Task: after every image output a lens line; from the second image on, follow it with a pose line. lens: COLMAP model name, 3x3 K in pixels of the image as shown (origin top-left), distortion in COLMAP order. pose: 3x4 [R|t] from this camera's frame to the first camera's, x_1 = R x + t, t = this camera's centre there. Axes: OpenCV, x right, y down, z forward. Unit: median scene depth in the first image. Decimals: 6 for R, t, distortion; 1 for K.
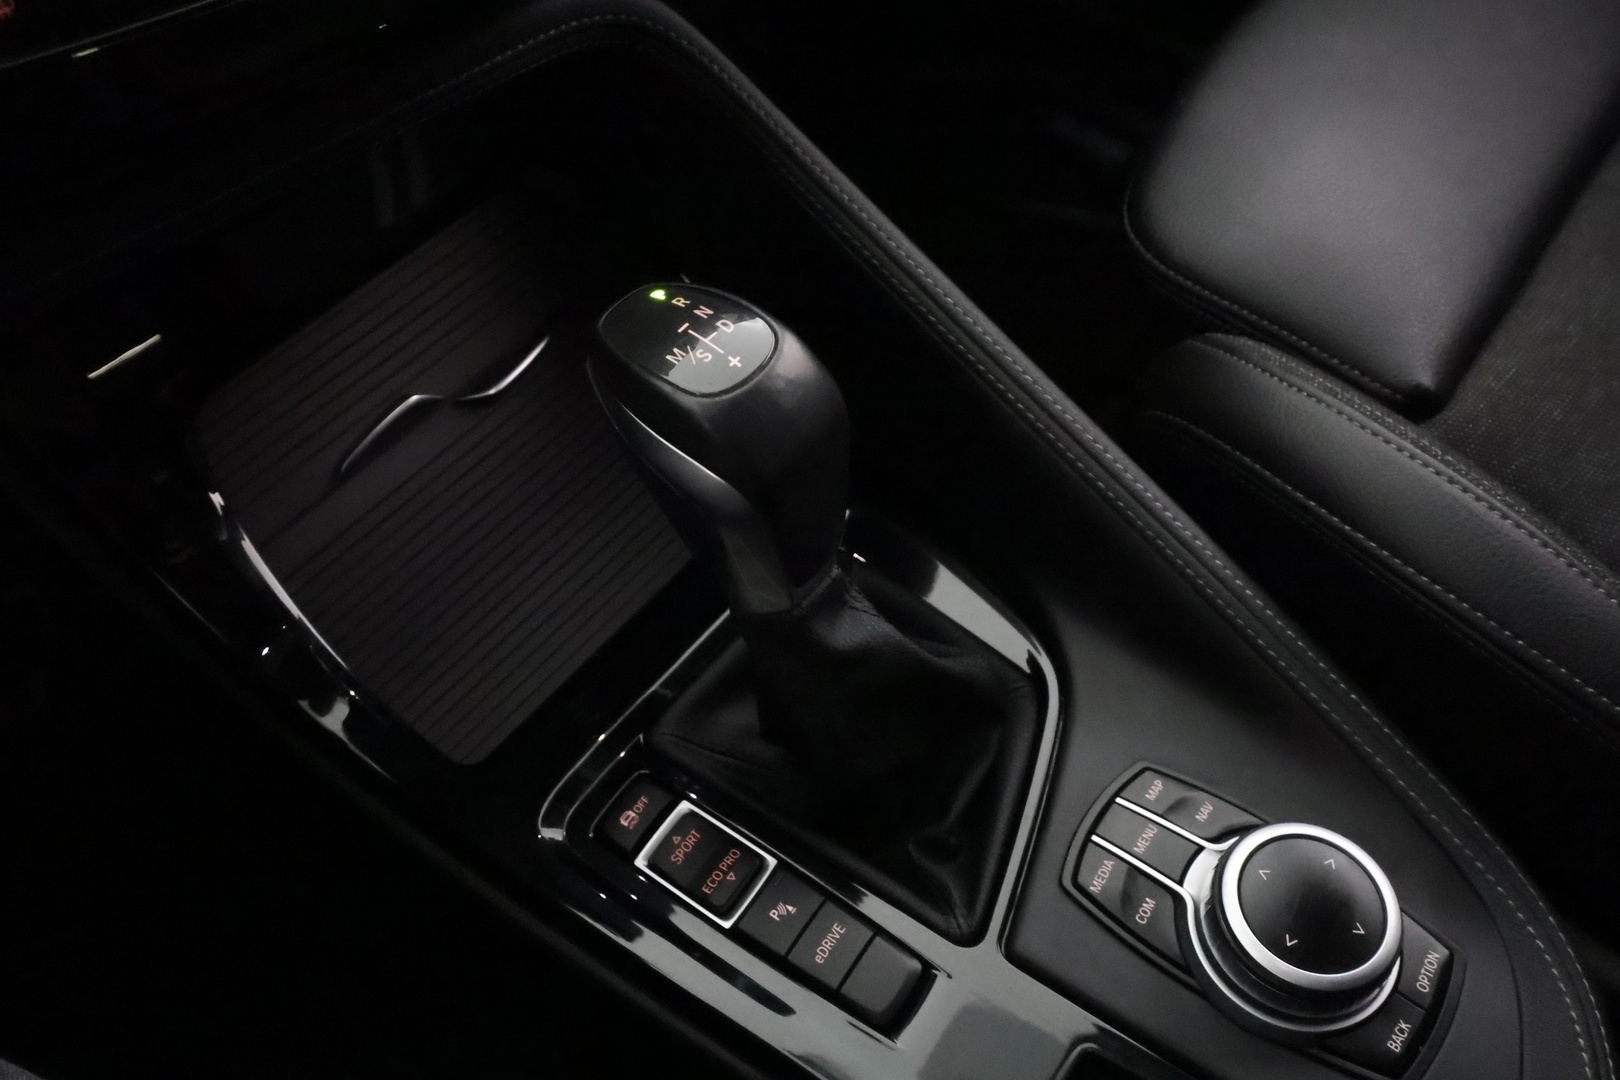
lens RADIAL K [[1225.4, 0, 807.6], [0, 1225.4, 540.4], [0, 0, 1]] dist [0.008933, 0.001214]
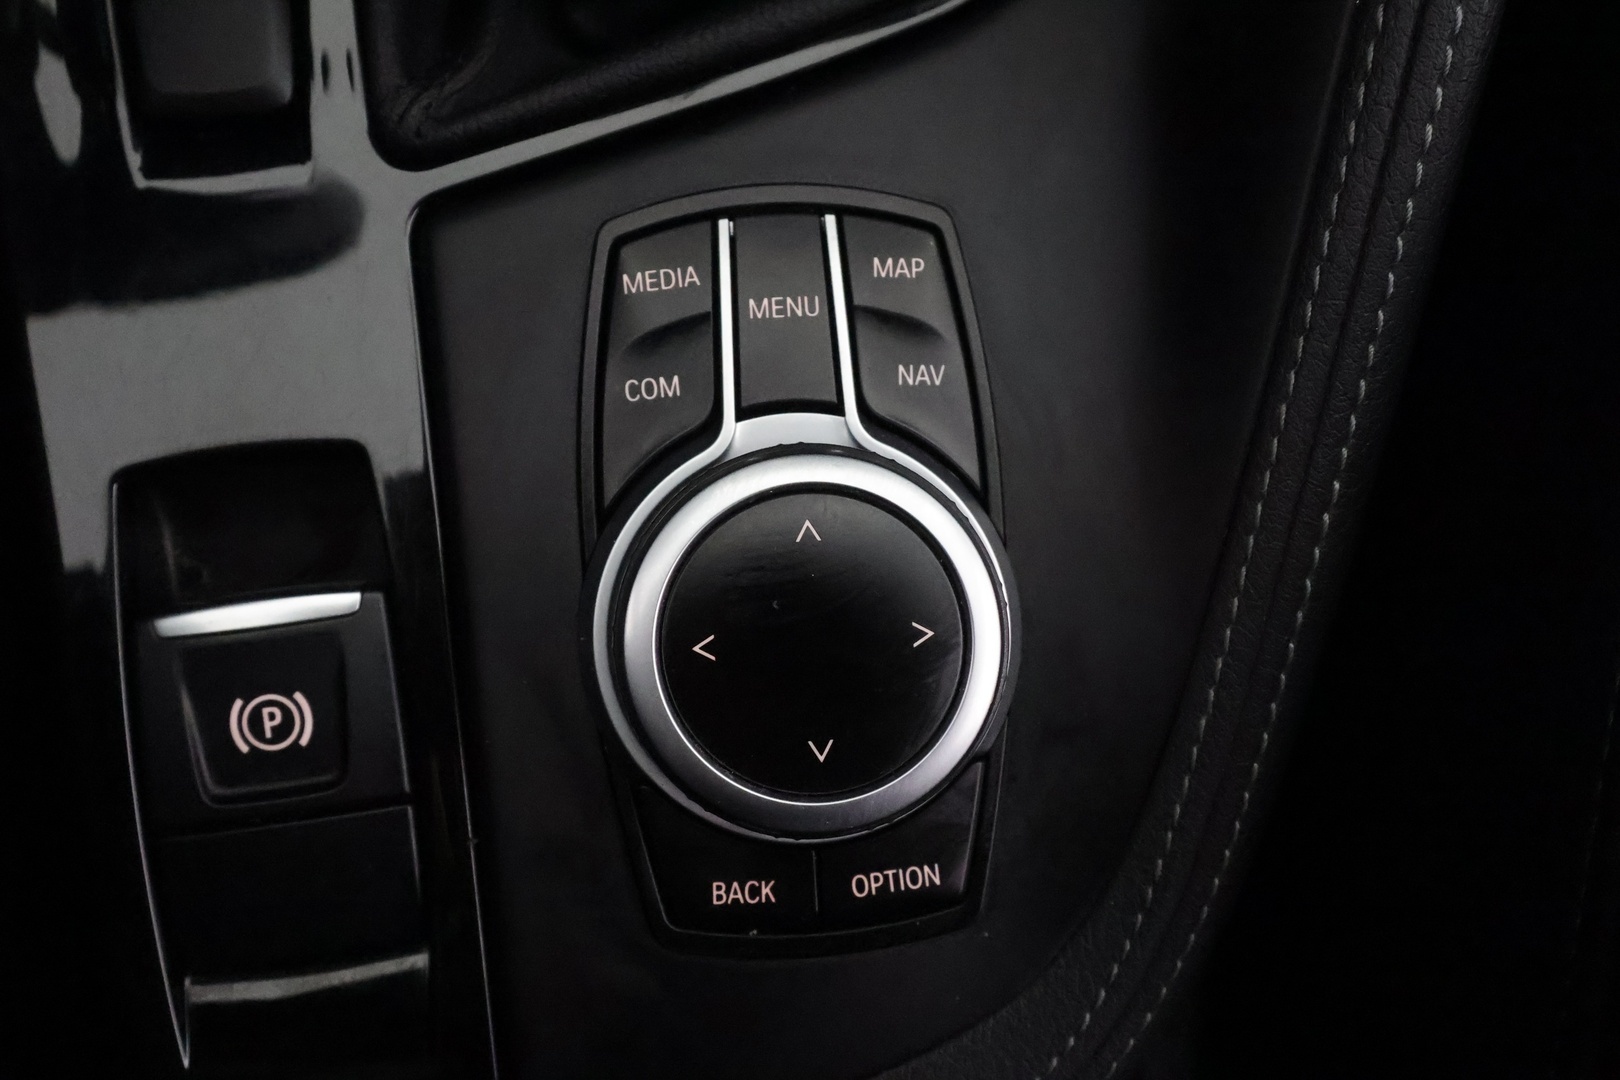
lens RADIAL K [[1225.4, 0, 807.9], [0, 1225.4, 538.4], [0, 0, 1]] dist [0.008933, 0.001214]
pose [[0.643443, 0.761748, 0.075634, 0.314776], [-0.667711, 0.510185, 0.542102, 0.029254], [0.374358, -0.399313, 0.836902, 0.581189]]
